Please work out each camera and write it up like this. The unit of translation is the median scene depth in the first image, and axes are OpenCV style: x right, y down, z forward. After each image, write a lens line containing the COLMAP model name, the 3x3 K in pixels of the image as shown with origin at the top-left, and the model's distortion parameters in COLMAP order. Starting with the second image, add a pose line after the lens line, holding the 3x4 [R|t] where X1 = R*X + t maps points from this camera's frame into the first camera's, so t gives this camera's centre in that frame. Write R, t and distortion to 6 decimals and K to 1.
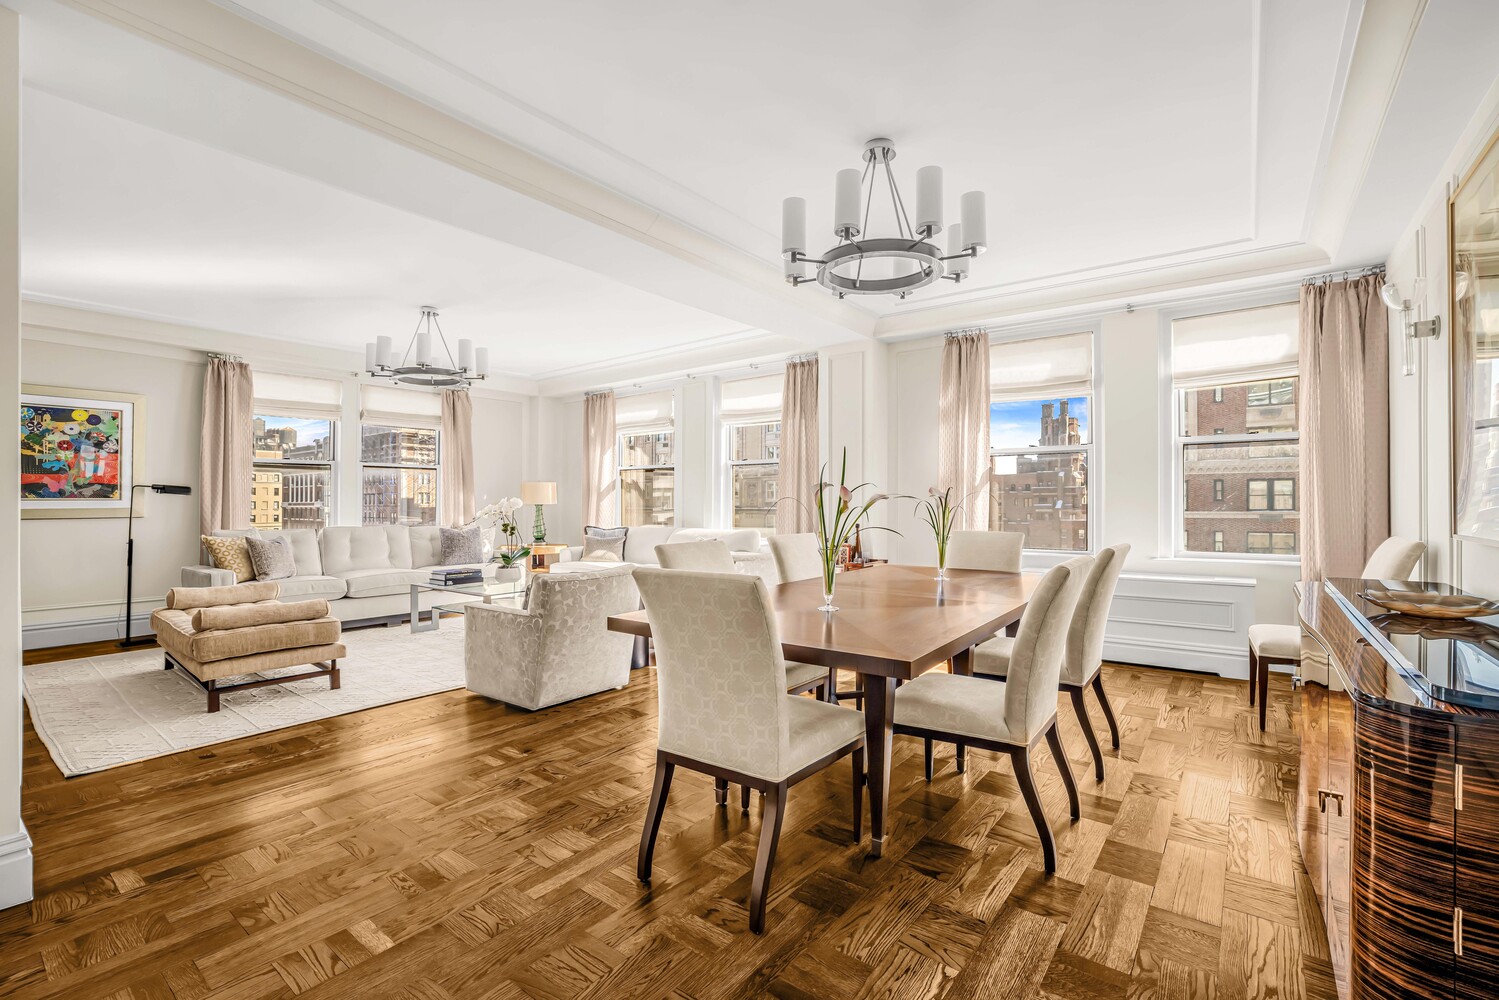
lens RADIAL K [[659.6, 0, 761.6], [0, 659.6, 489.8], [0, 0, 1]] dist [-0.002238, 0.004941]
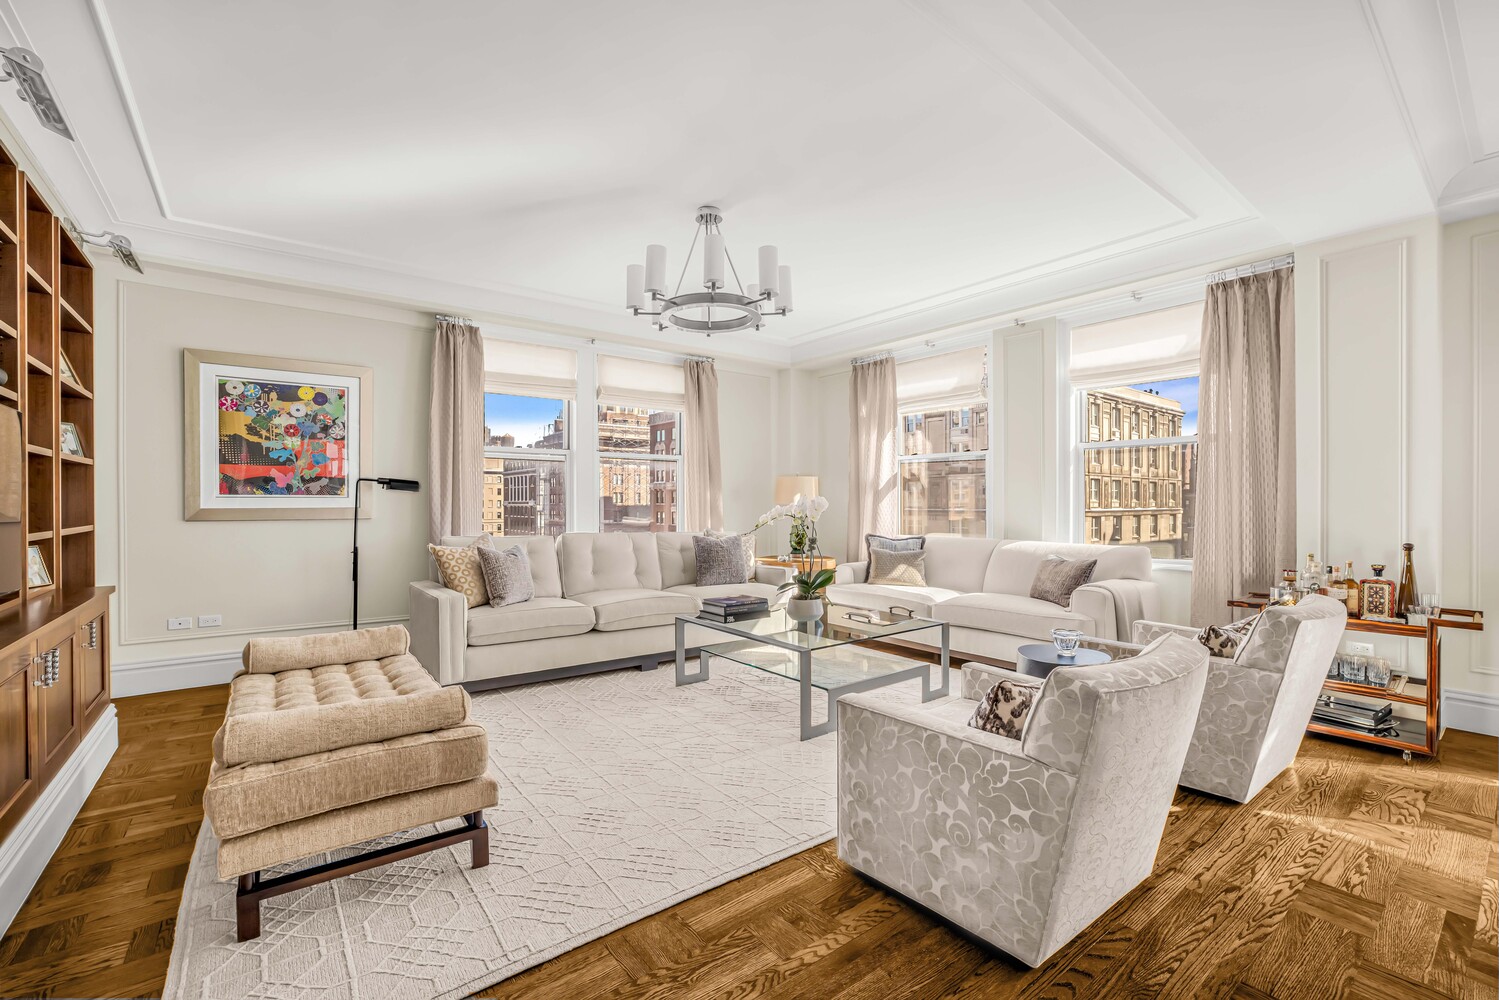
lens RADIAL K [[659.6, 0, 743.1], [0, 659.6, 506.3], [0, 0, 1]] dist [-0.002238, 0.004941]
pose [[0.961468, 0.006964, -0.274827, -0.254753], [-0.000408, 0.999714, 0.023905, 0.006443], [0.274915, -0.022872, 0.961196, 0.323233]]
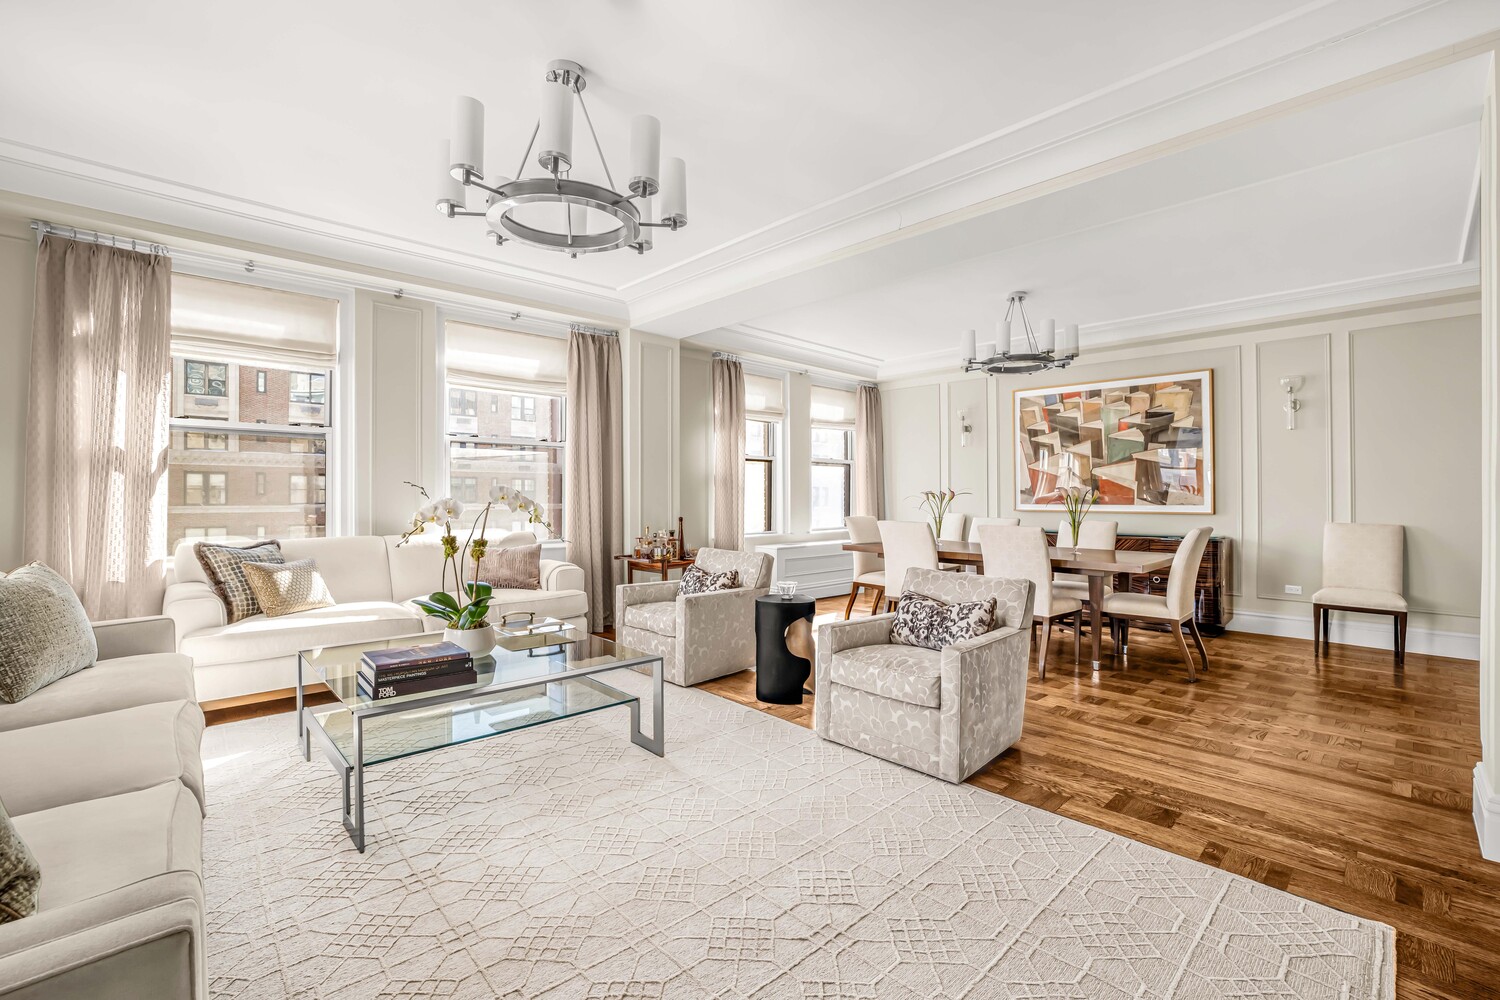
lens RADIAL K [[660.0, 0, 750.6], [0, 660.0, 496.0], [0, 0, 1]] dist [-0.002238, 0.004941]
pose [[0.177894, 0.004356, 0.984040, -0.859773], [-0.023581, 0.999722, -0.000162, 0.015551], [-0.983767, -0.023176, 0.177947, 0.720735]]
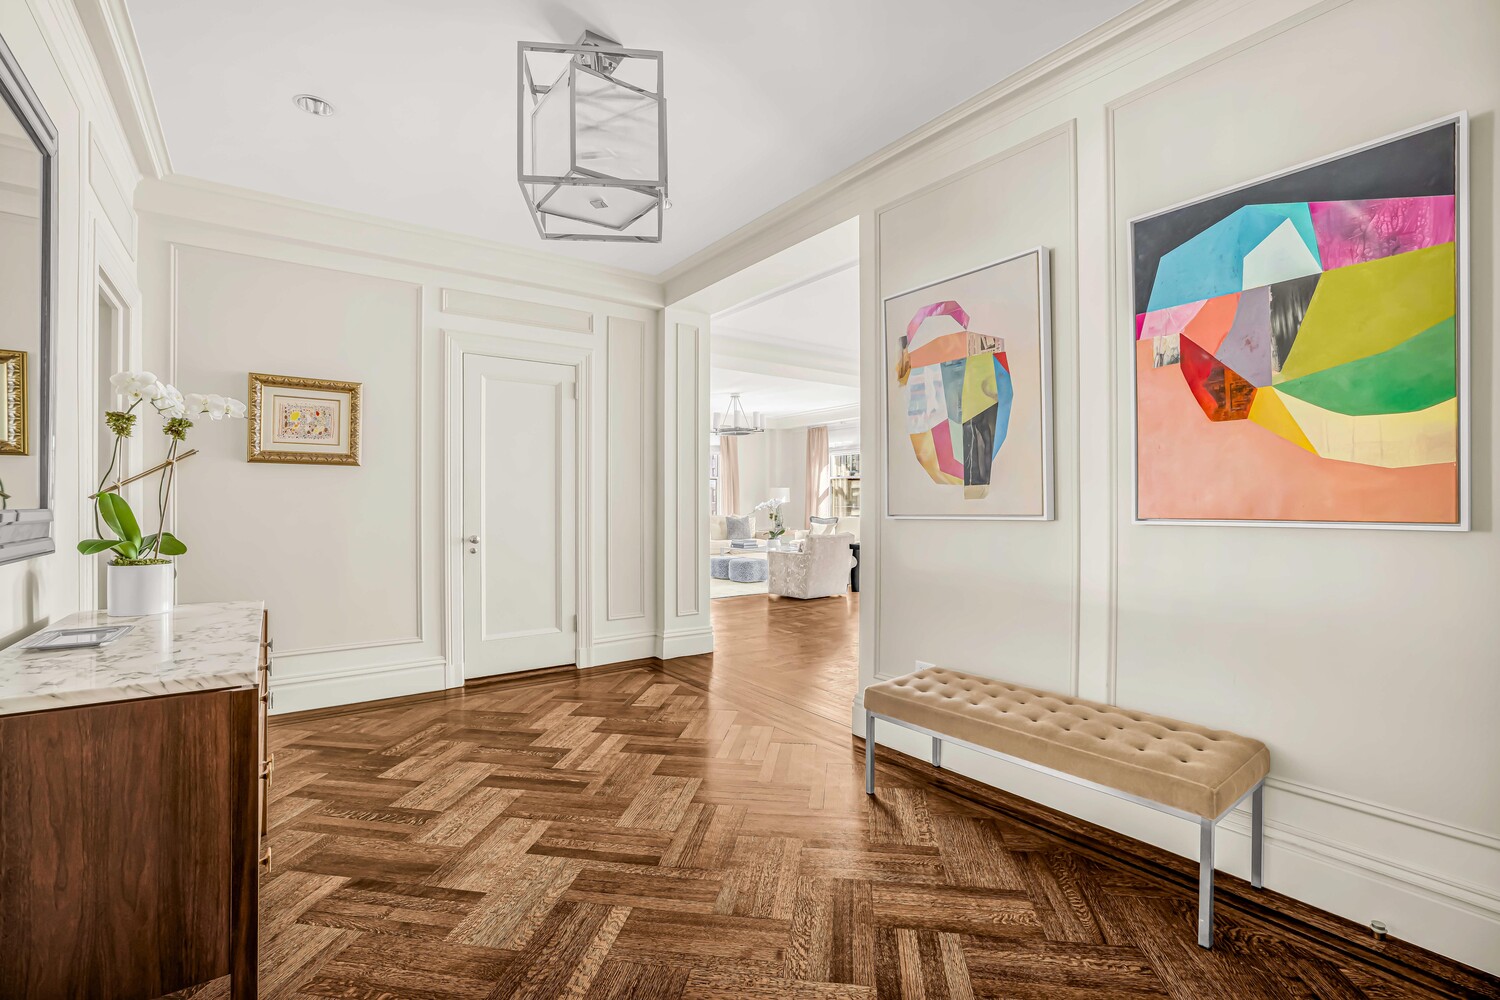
lens RADIAL K [[660.0, 0, 746.9], [0, 660.0, 502.8], [0, 0, 1]] dist [-0.002238, 0.004941]
pose [[0.955082, 0.007726, -0.296242, 0.059167], [-0.003031, 0.999862, 0.016306, -0.004606], [0.296327, -0.014676, 0.954974, -0.647792]]
